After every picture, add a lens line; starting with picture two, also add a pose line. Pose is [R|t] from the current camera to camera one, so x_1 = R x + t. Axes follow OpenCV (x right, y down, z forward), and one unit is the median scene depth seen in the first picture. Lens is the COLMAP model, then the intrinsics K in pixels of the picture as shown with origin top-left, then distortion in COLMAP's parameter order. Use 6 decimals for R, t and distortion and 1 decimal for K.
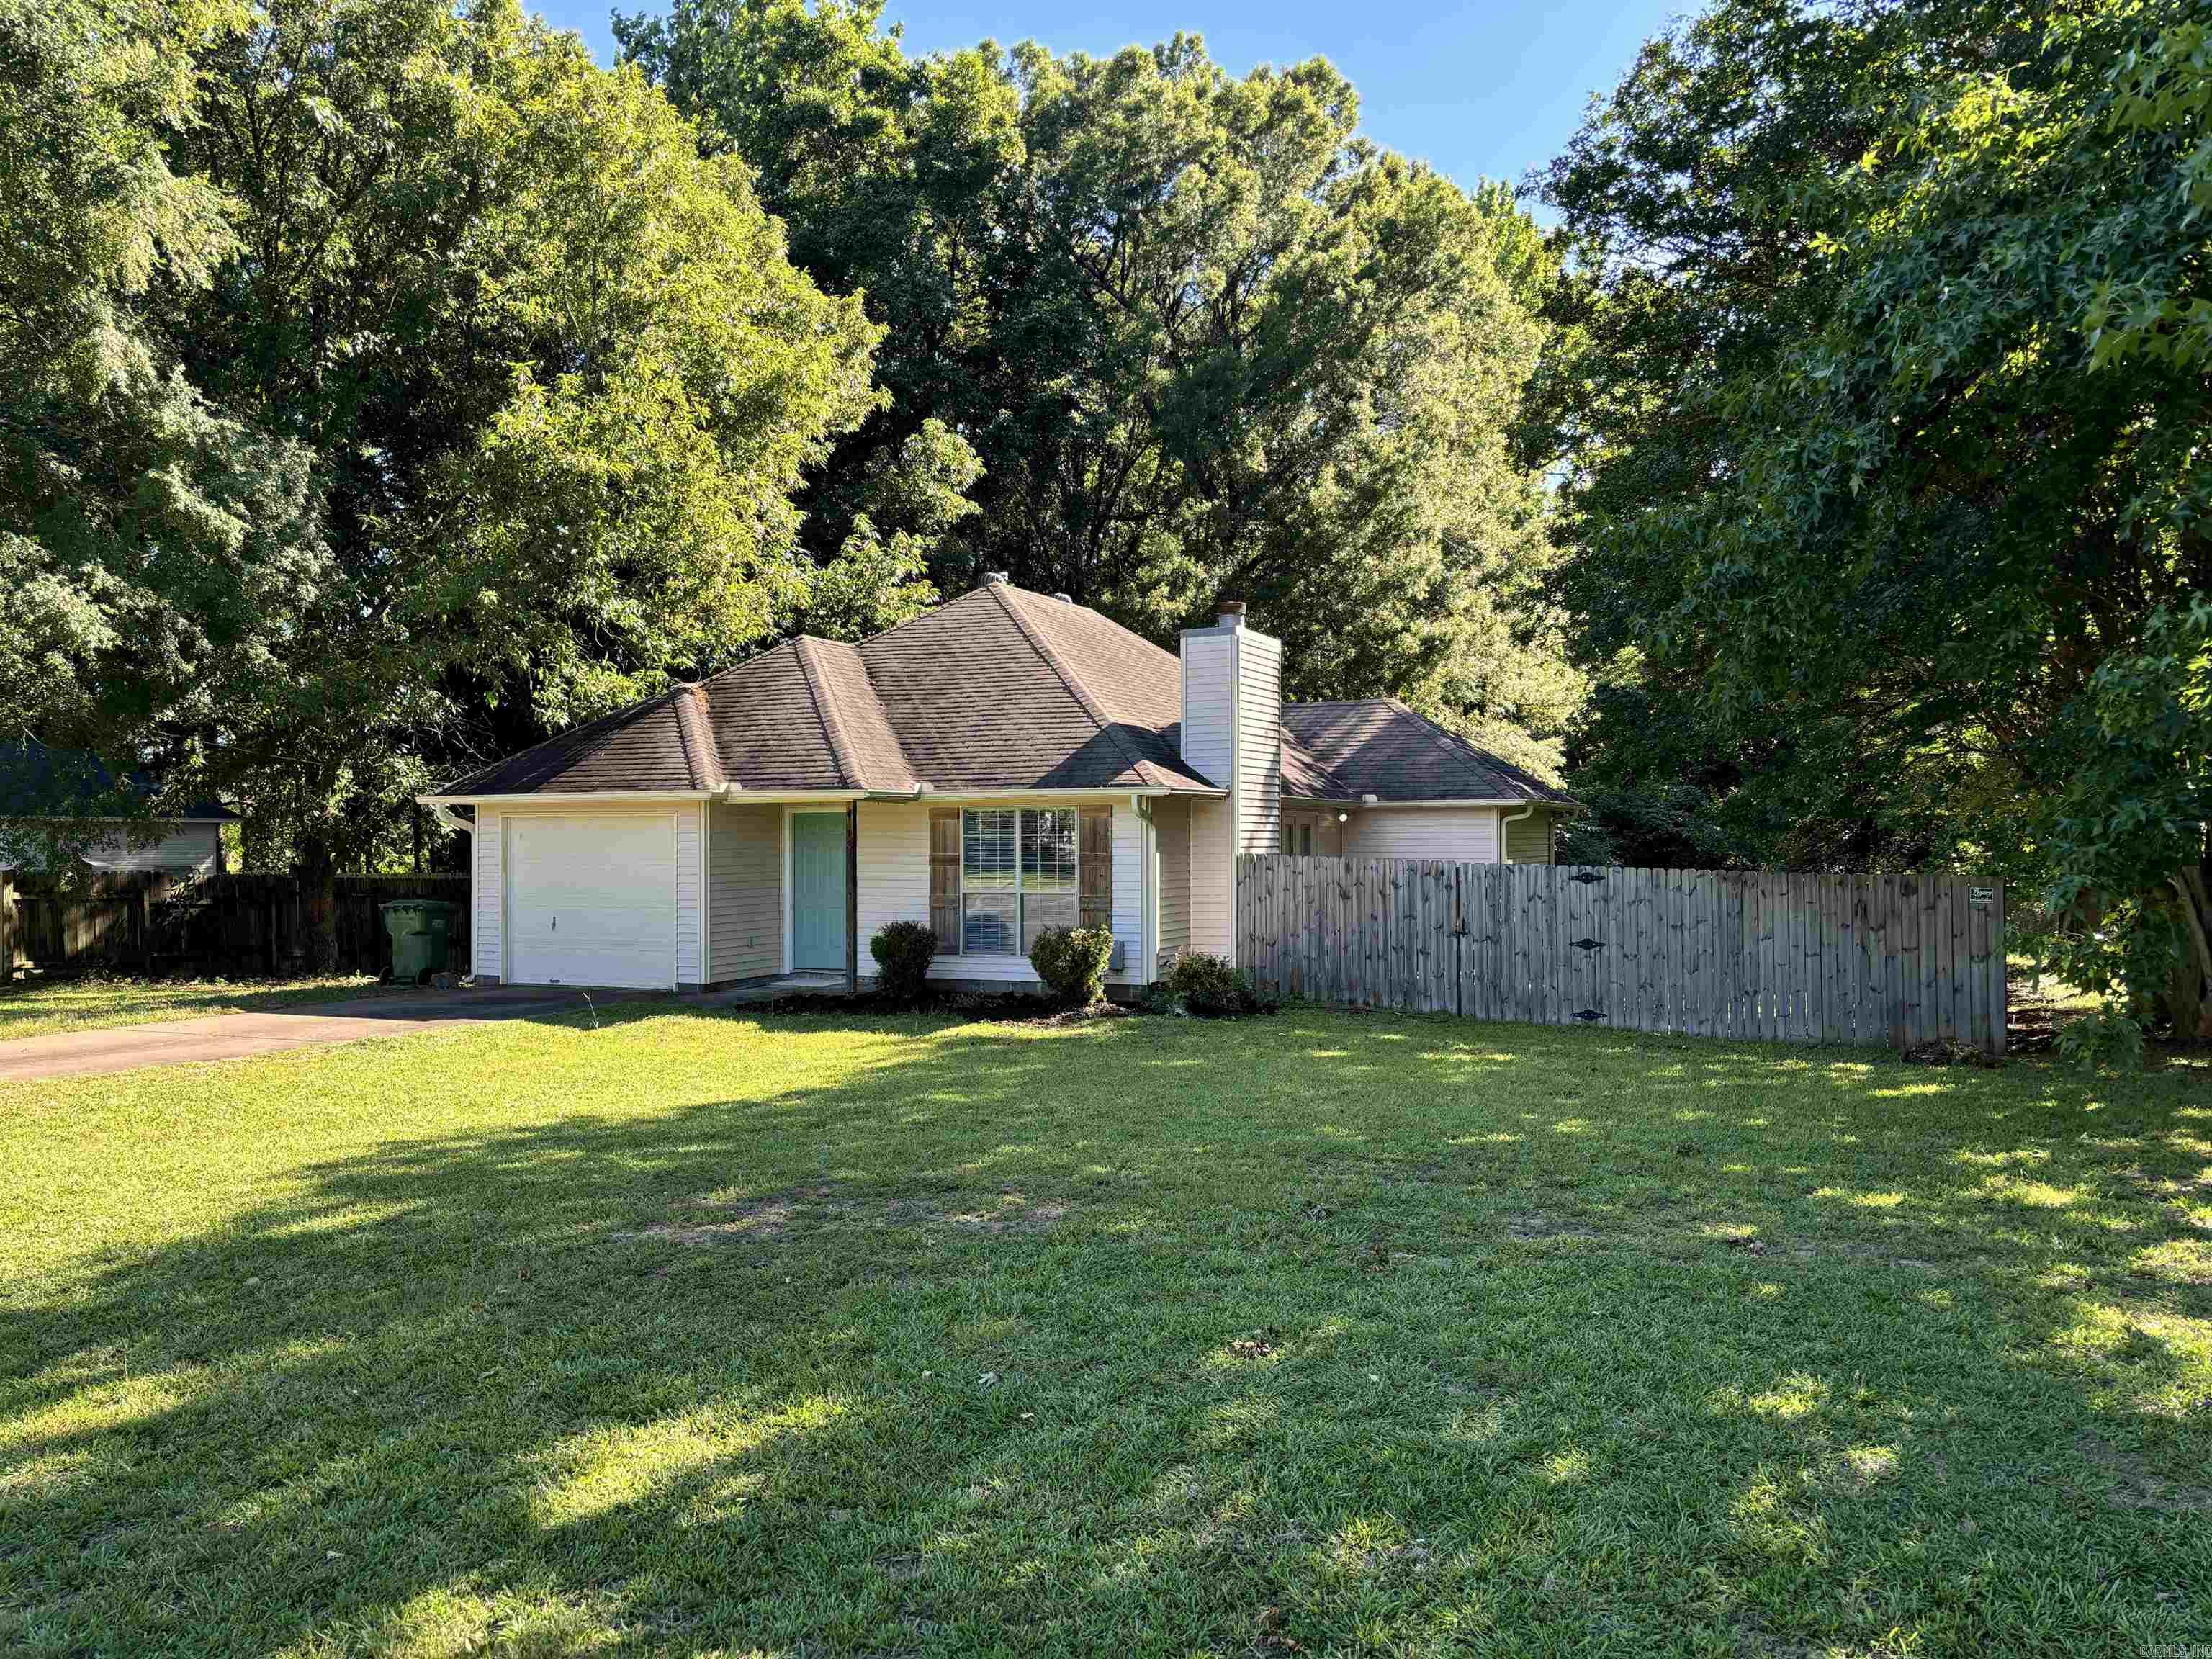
lens RADIAL K [[1683.9, 0, 1103.2], [0, 1683.9, 832.4], [0, 0, 1]] dist [0.059719, -0.064114]
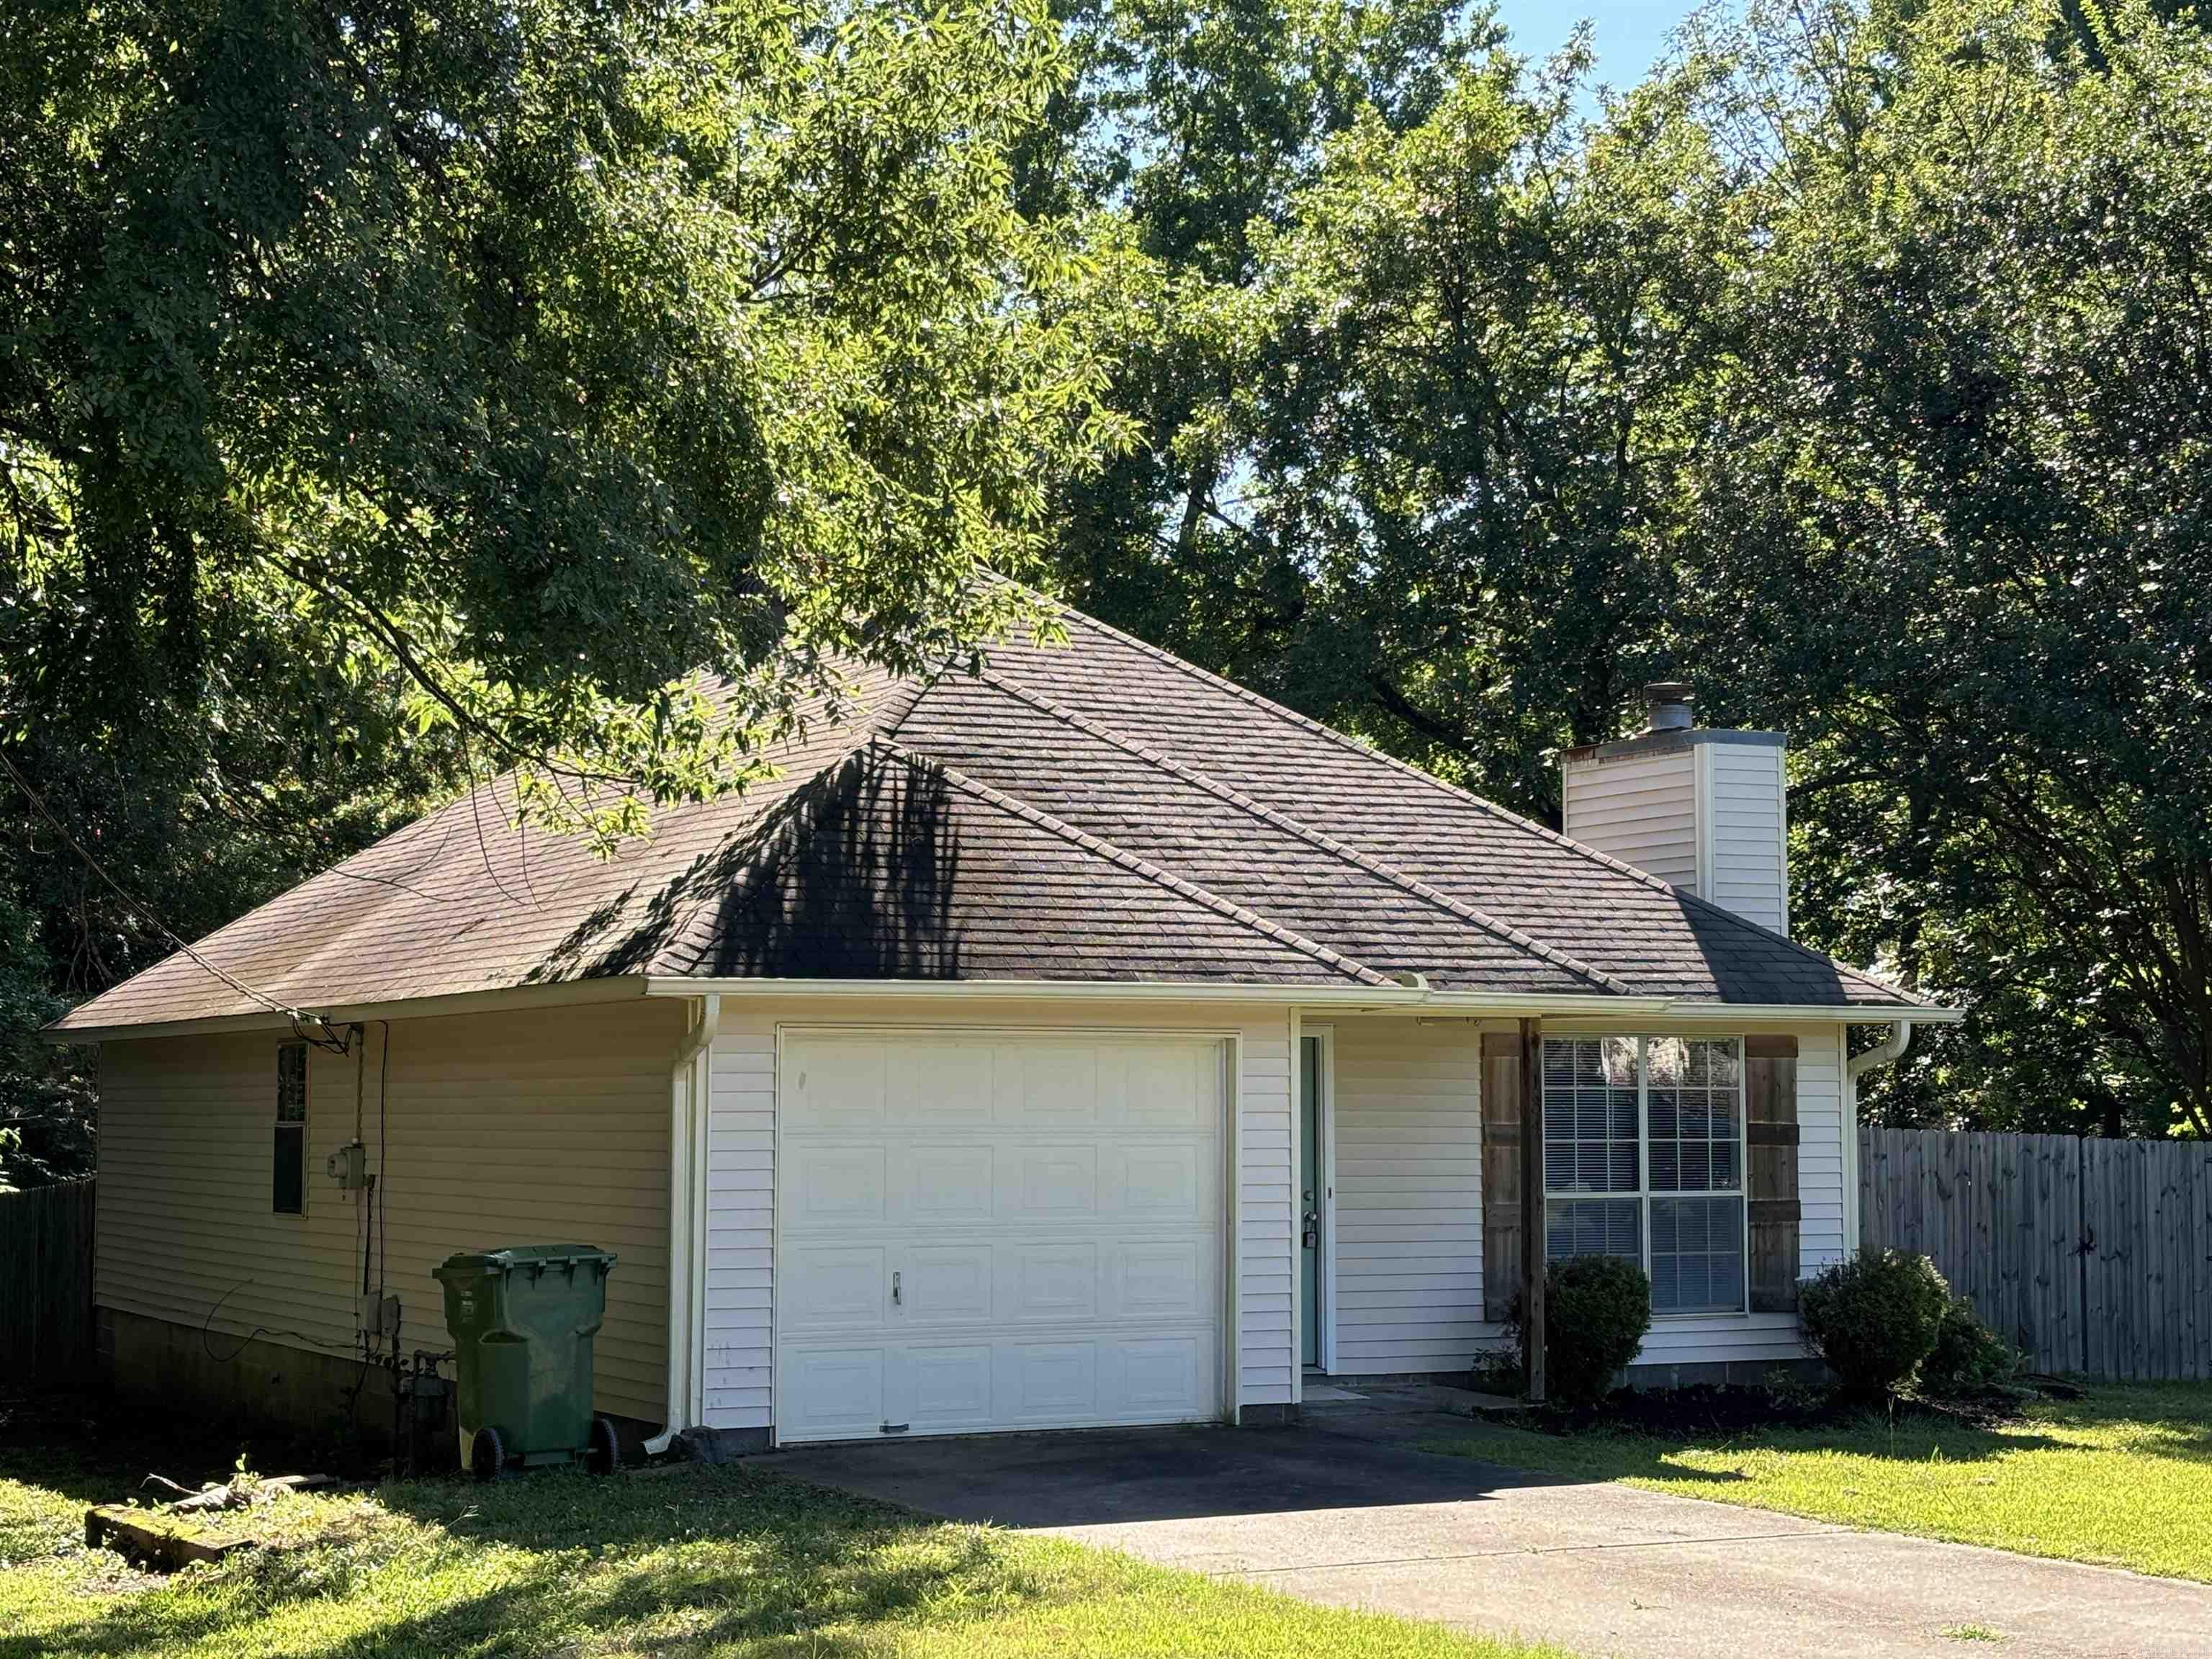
lens RADIAL K [[3563.0, 0, 1112.4], [0, 3563.0, 831.4], [0, 0, 1]] dist [0.109382, 0.000000]
pose [[0.597567, 0.066298, 0.799073, -1.033662], [-0.005853, 0.996910, -0.078335, 0.009800], [-0.801797, 0.042133, 0.596109, 0.436309]]
